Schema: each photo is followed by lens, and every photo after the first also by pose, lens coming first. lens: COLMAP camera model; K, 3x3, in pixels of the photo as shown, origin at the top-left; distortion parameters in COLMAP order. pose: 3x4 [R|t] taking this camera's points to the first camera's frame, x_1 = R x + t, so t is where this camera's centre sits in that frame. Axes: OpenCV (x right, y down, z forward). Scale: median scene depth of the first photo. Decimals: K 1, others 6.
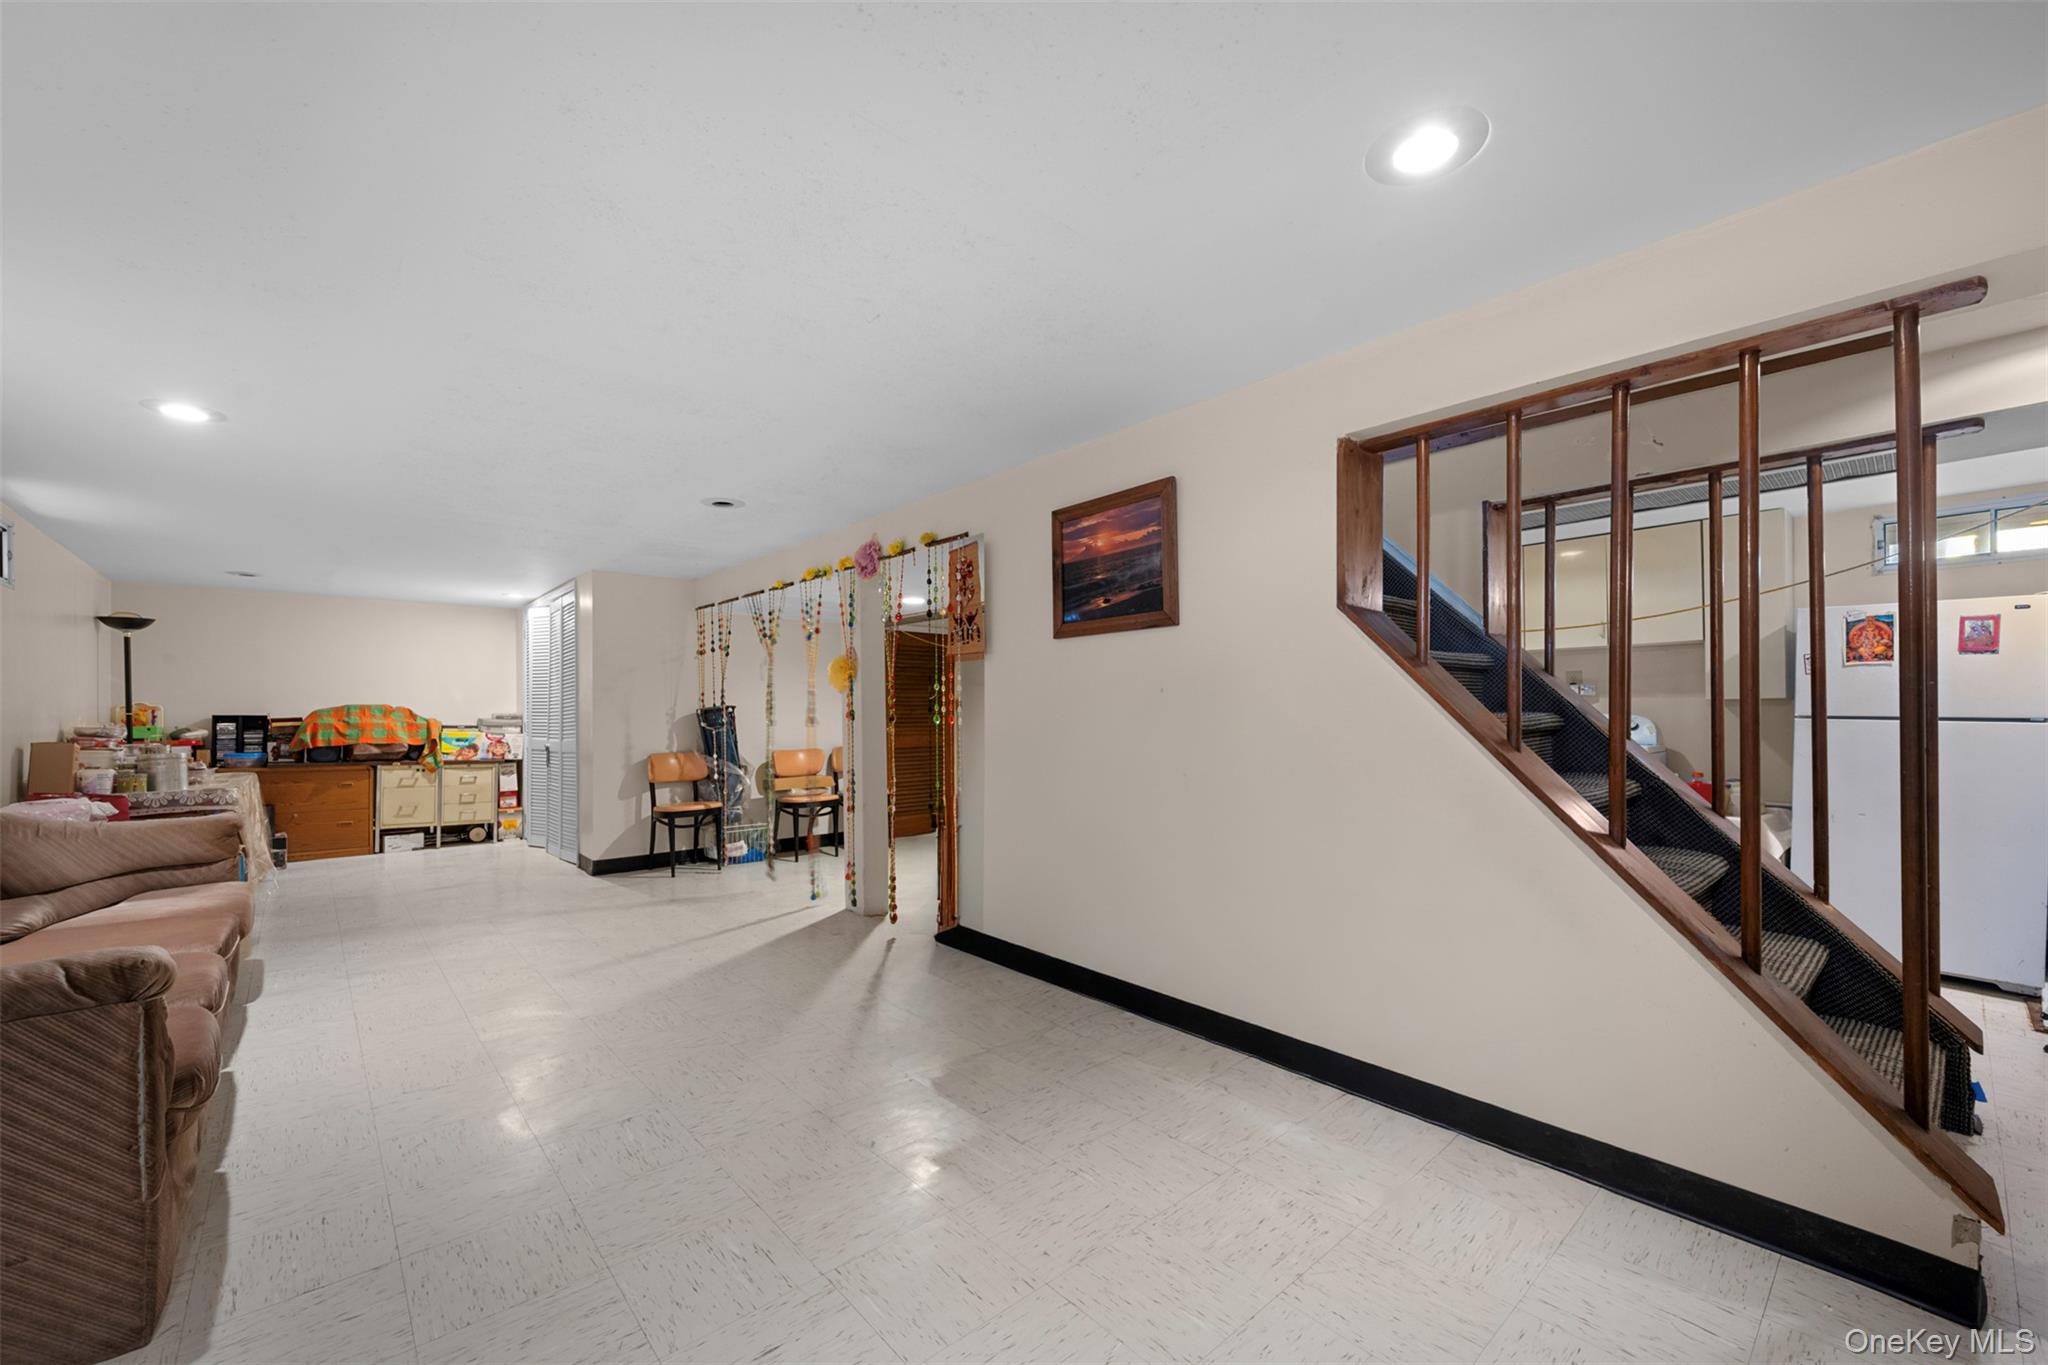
lens RADIAL K [[815.5, 0, 1024.8], [0, 815.5, 719.3], [0, 0, 1]] dist [-0.000839, 0.000003]
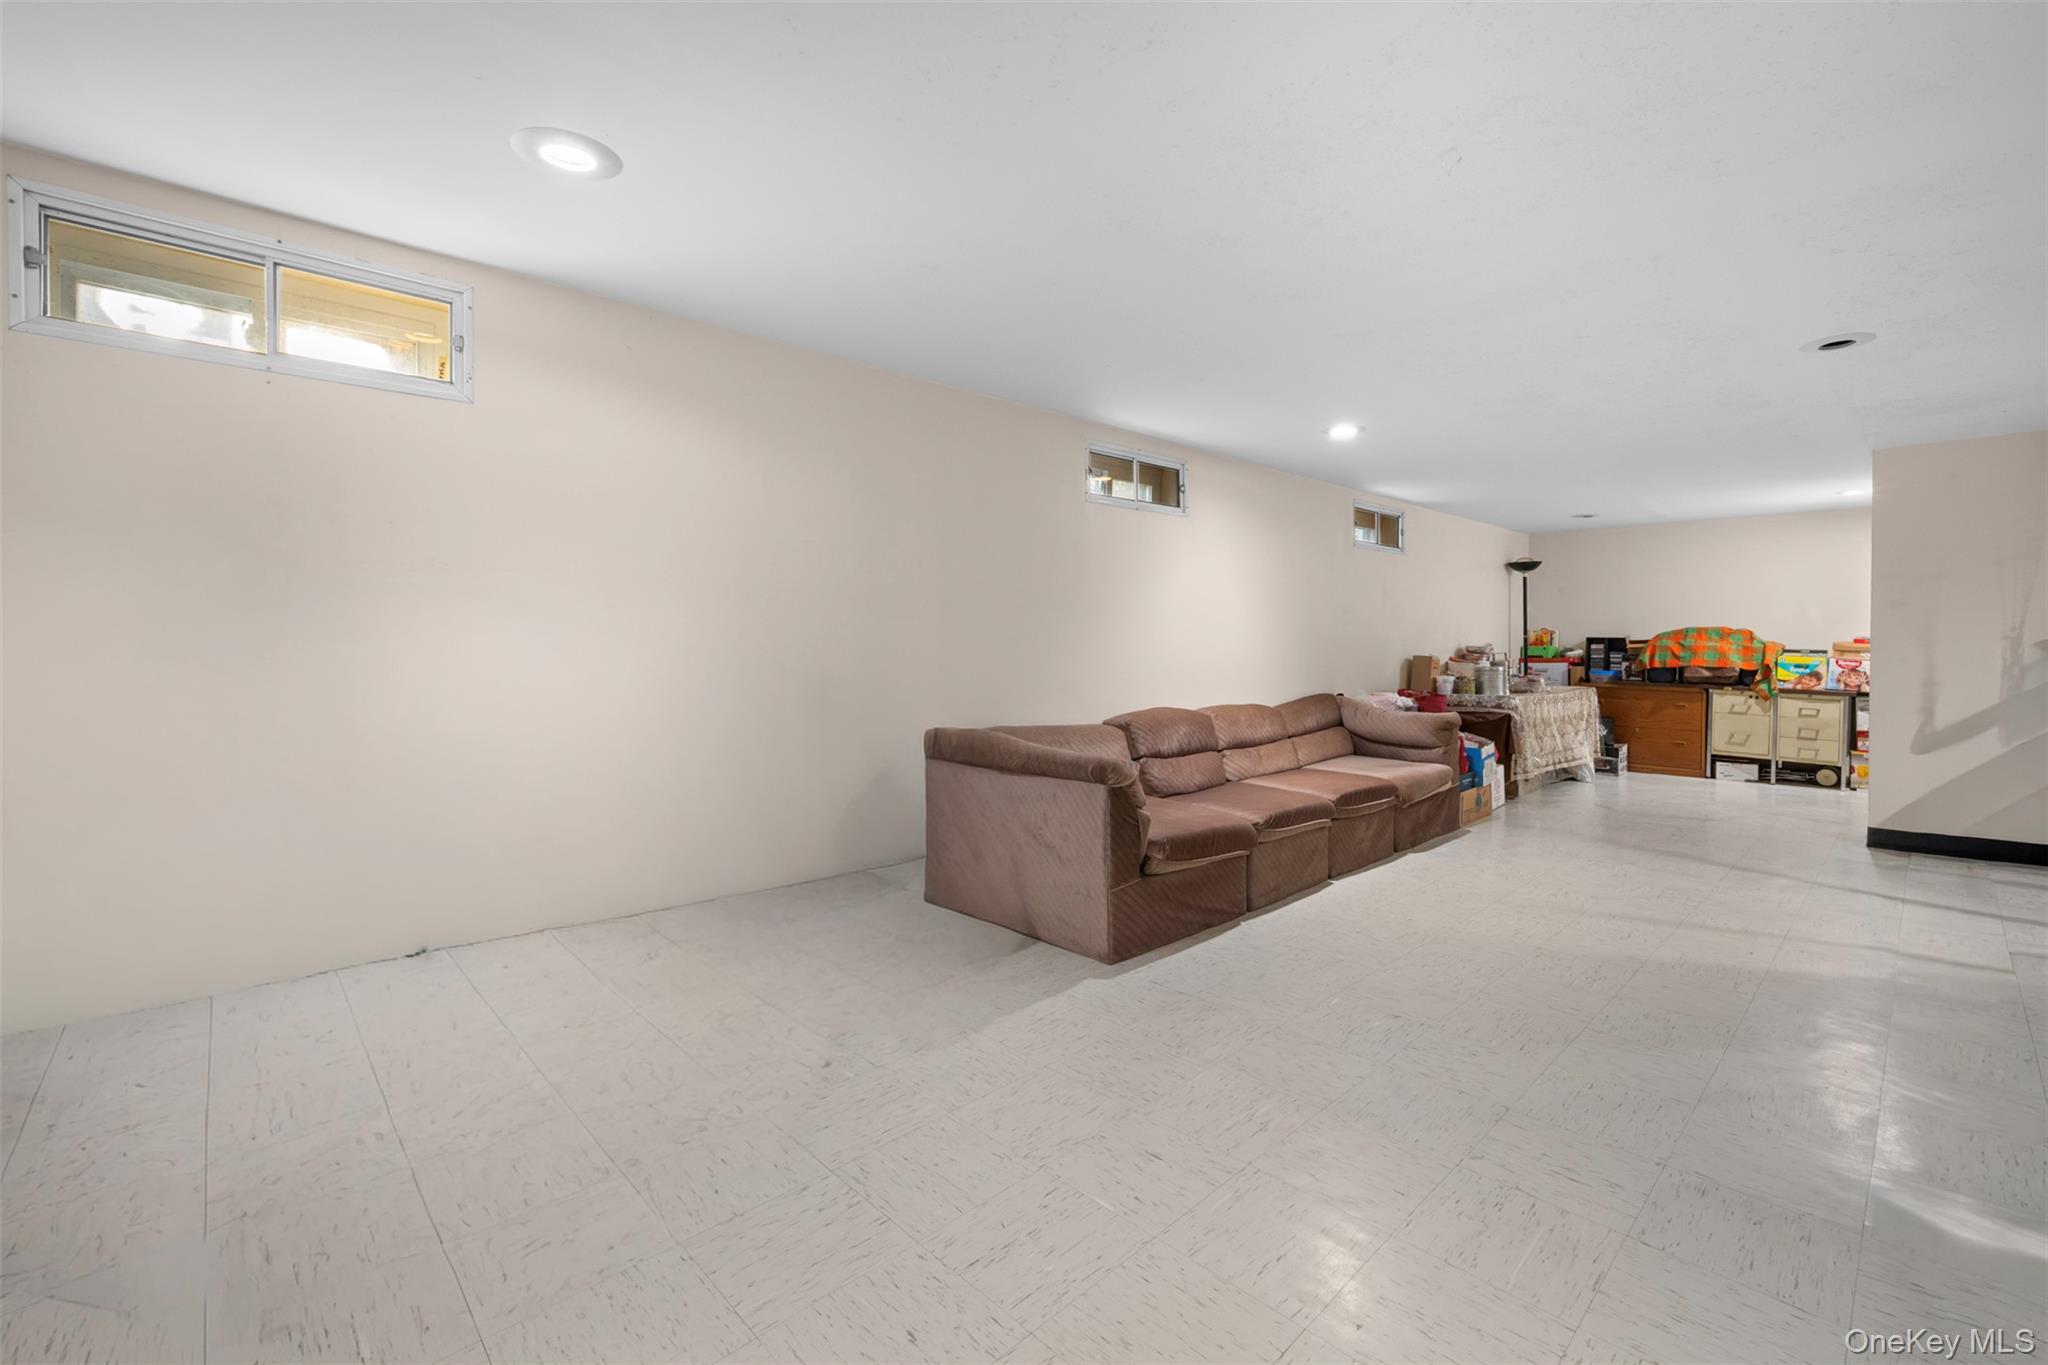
lens RADIAL K [[817.0, 0, 1024.6], [0, 817.0, 657.6], [0, 0, 1]] dist [-0.000950, -0.000295]
pose [[0.071195, 0.026745, -0.997104, 0.127500], [-0.006897, 0.999630, 0.026321, -0.001473], [0.997439, 0.005003, 0.071353, 0.102333]]
